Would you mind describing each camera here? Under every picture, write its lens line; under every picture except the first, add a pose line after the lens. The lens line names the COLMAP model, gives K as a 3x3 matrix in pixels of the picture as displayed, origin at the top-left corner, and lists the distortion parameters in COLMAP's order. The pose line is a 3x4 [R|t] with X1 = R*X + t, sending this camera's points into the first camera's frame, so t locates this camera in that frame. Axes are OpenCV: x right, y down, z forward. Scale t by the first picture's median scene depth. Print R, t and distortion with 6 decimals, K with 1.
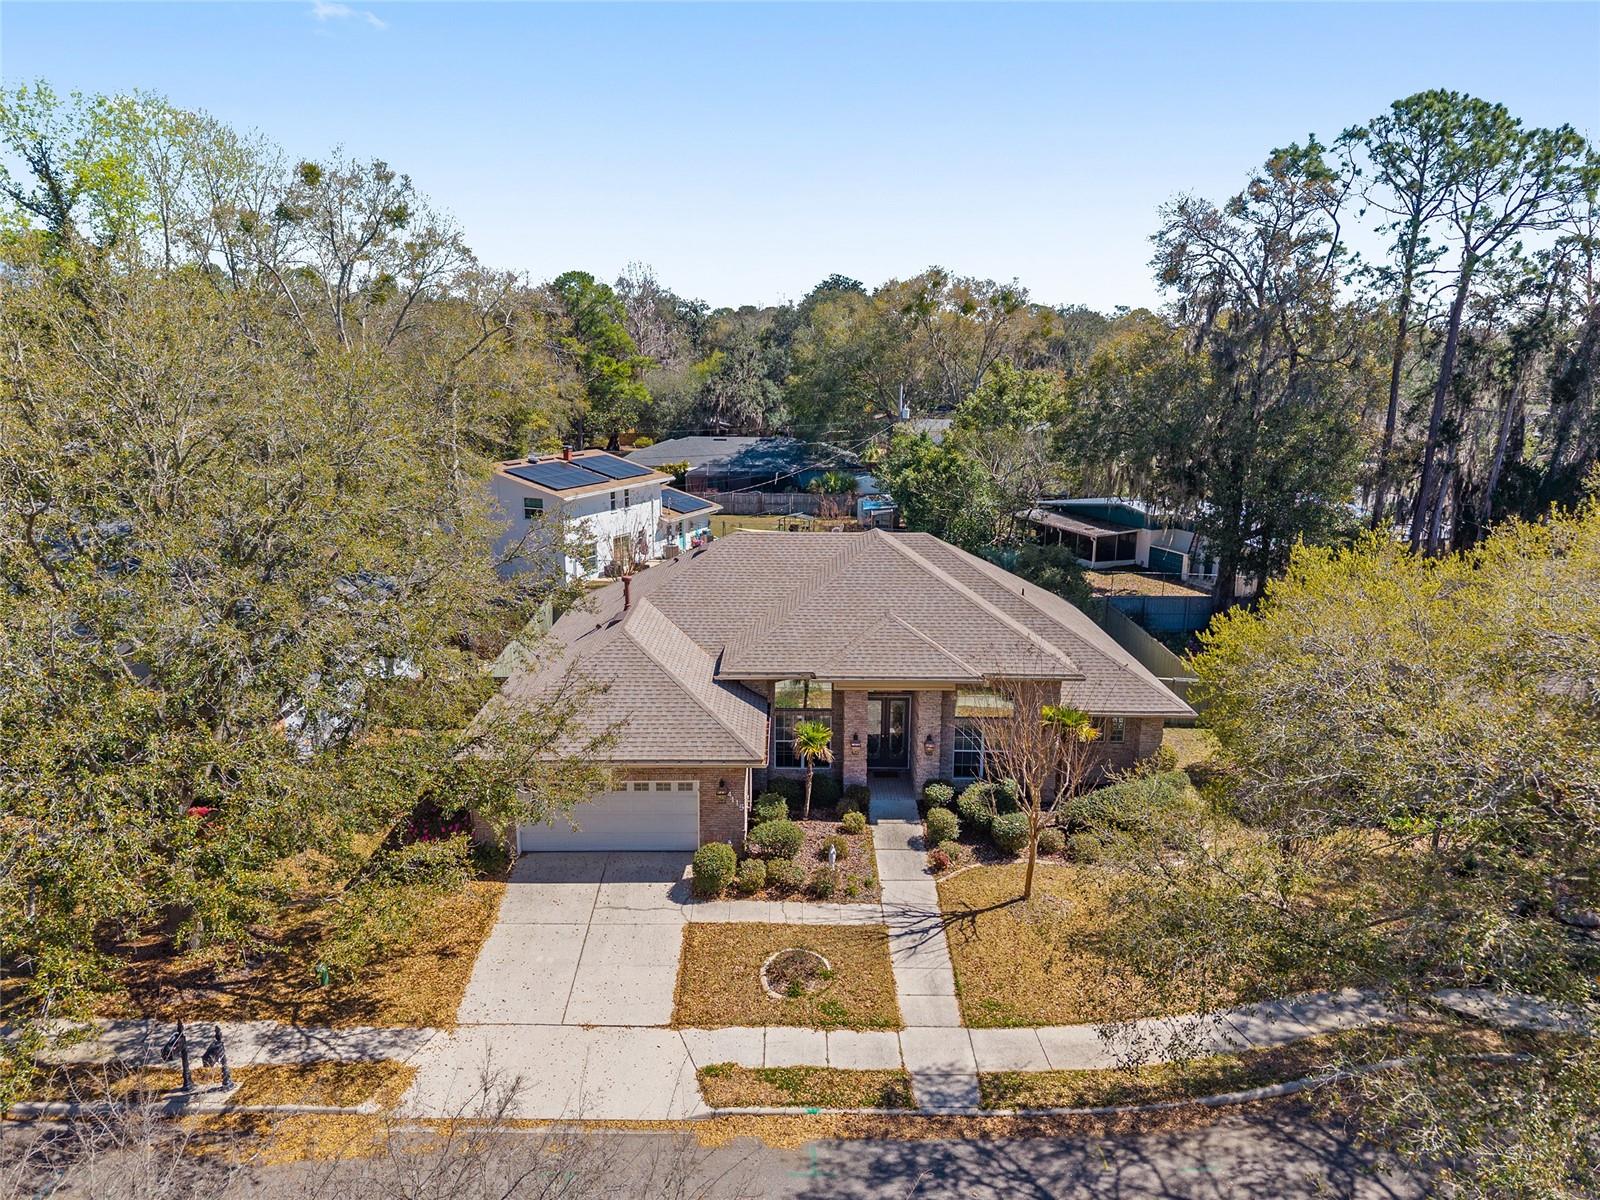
lens RADIAL K [[1067.9, 0, 788.6], [0, 1067.9, 601.6], [0, 0, 1]] dist [0.010312, -0.005757]
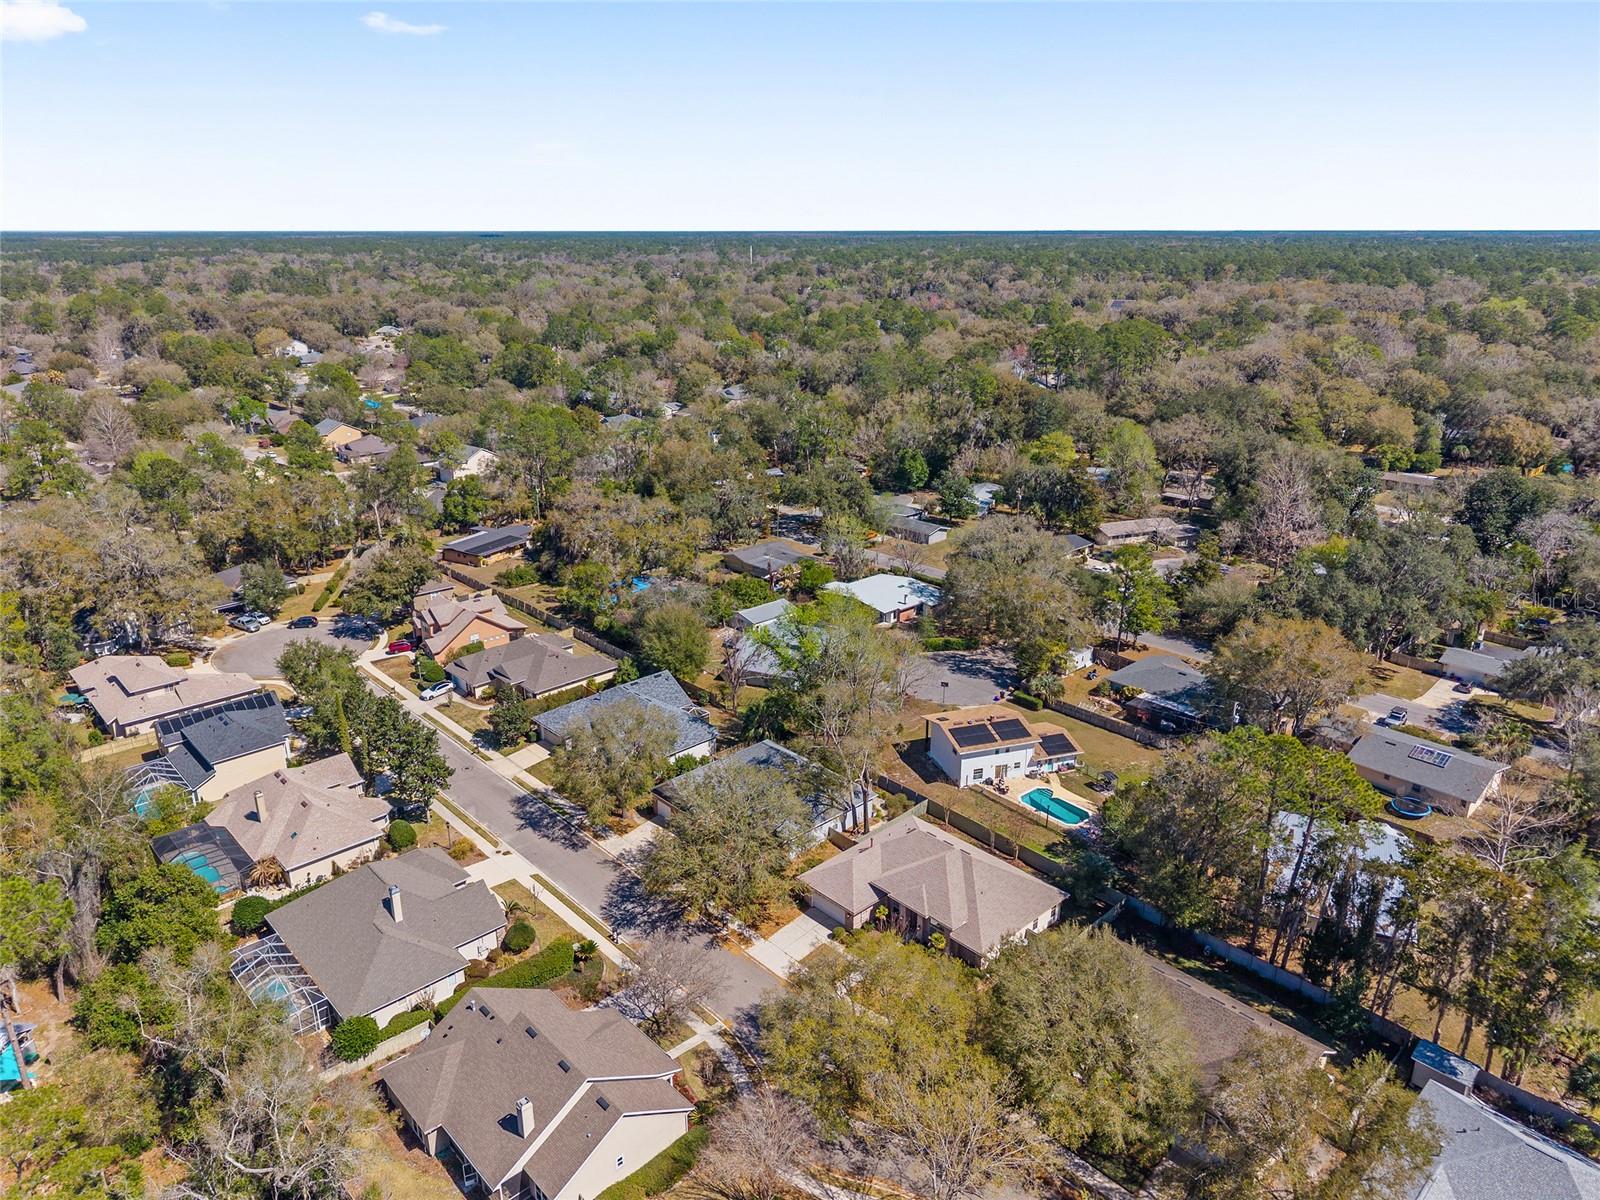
lens RADIAL K [[1067.9, 0, 800.2], [0, 1067.9, 598.3], [0, 0, 1]] dist [0.010312, -0.005757]
pose [[0.683891, 0.247196, -0.686430, 2.534862], [-0.170013, 0.968946, 0.179551, -1.855847], [0.709499, -0.006092, 0.704680, -2.144447]]
